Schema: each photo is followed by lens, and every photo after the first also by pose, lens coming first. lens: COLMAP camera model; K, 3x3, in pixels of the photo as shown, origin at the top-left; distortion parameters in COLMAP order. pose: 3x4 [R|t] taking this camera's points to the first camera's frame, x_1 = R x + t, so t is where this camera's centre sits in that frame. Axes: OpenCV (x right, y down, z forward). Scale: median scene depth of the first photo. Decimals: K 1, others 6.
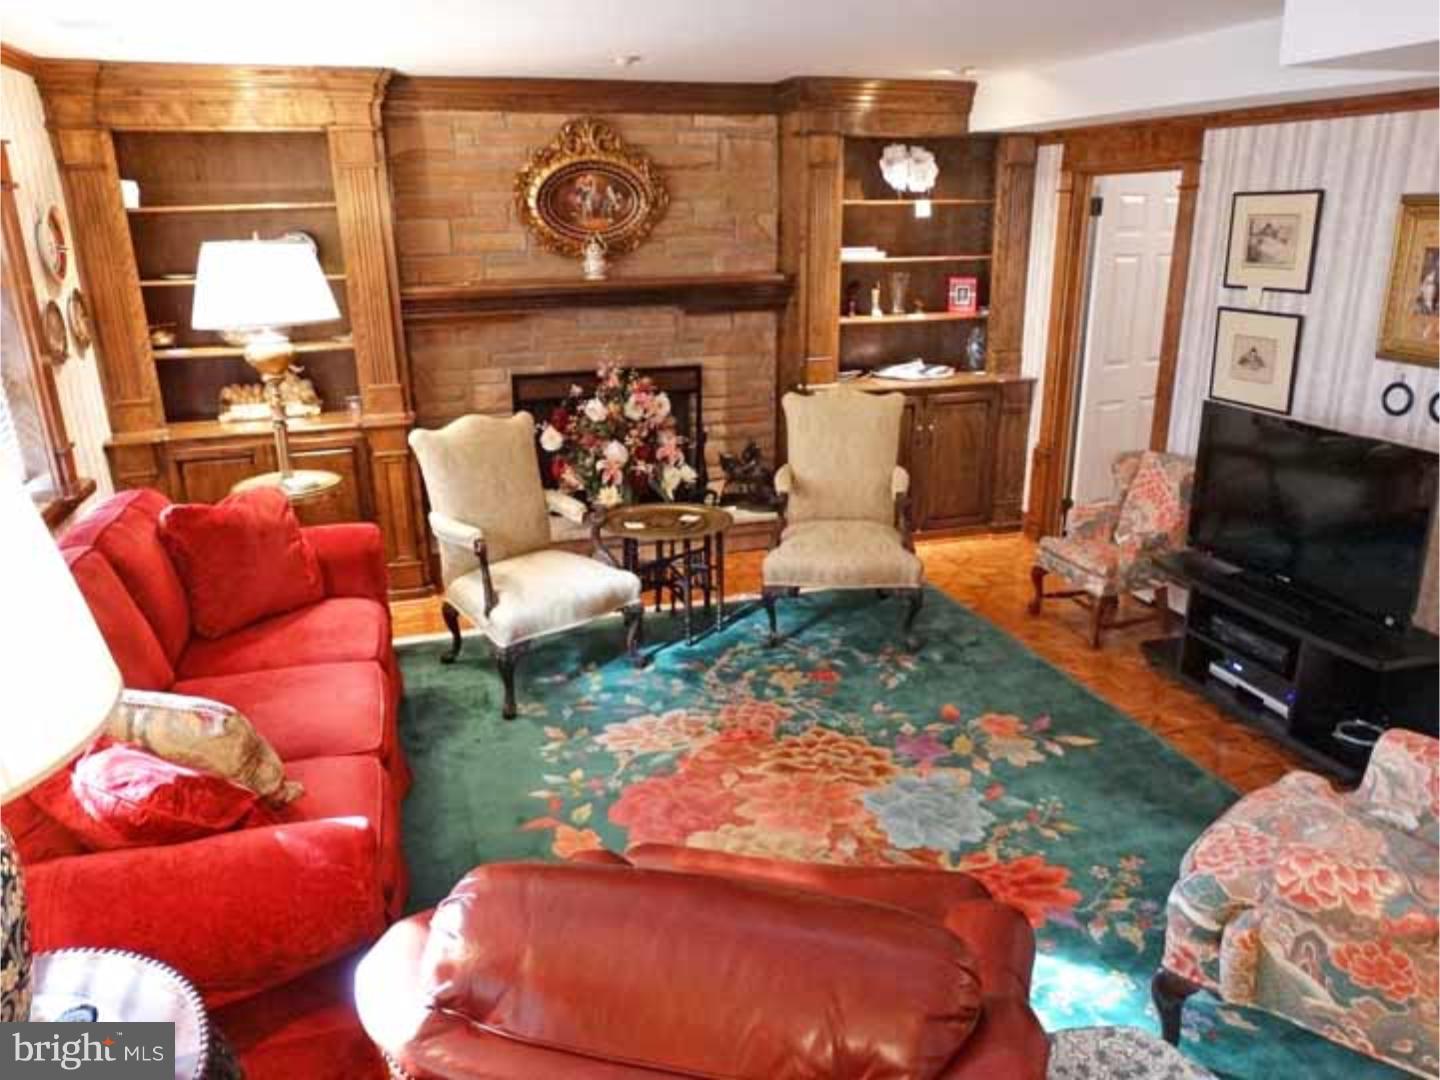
lens RADIAL K [[1021.7, 0, 720.0], [0, 1021.7, 540.0], [0, 0, 1]] dist [-0.003060, 0.001568]
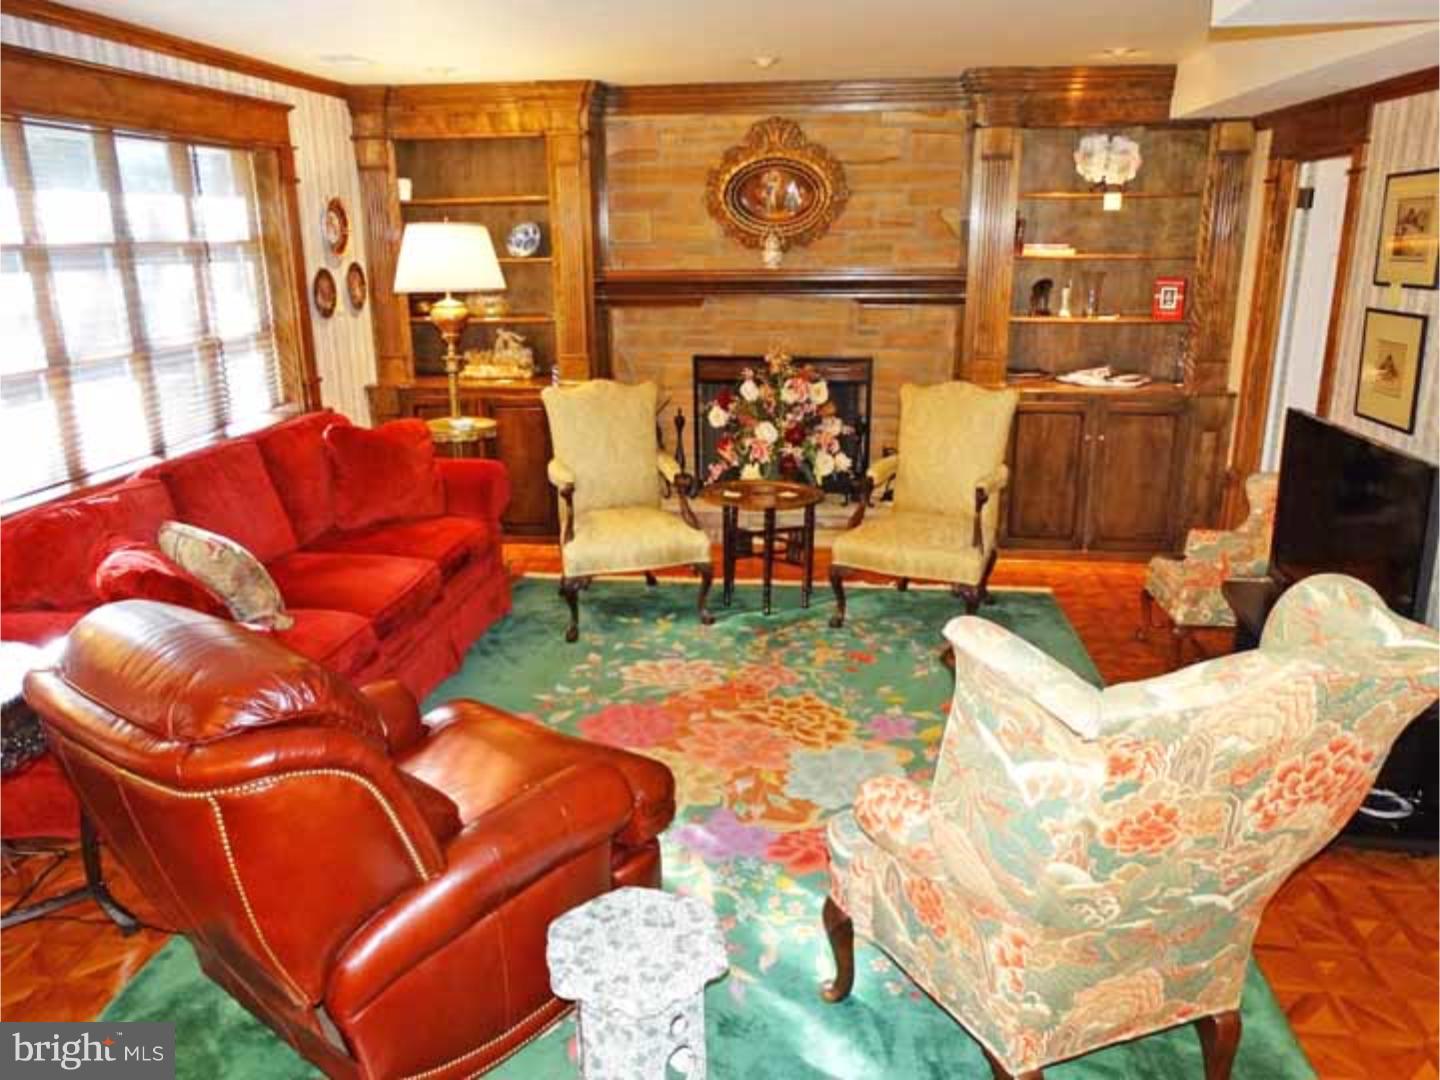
lens RADIAL K [[1085.9, 0, 720.0], [0, 1085.9, 540.0], [0, 0, 1]] dist [0.003411, -0.000673]
pose [[0.906290, 0.122961, -0.404375, 0.325350], [-0.136970, 0.990558, -0.005773, 0.036813], [0.399847, 0.060619, 0.914575, -0.031949]]
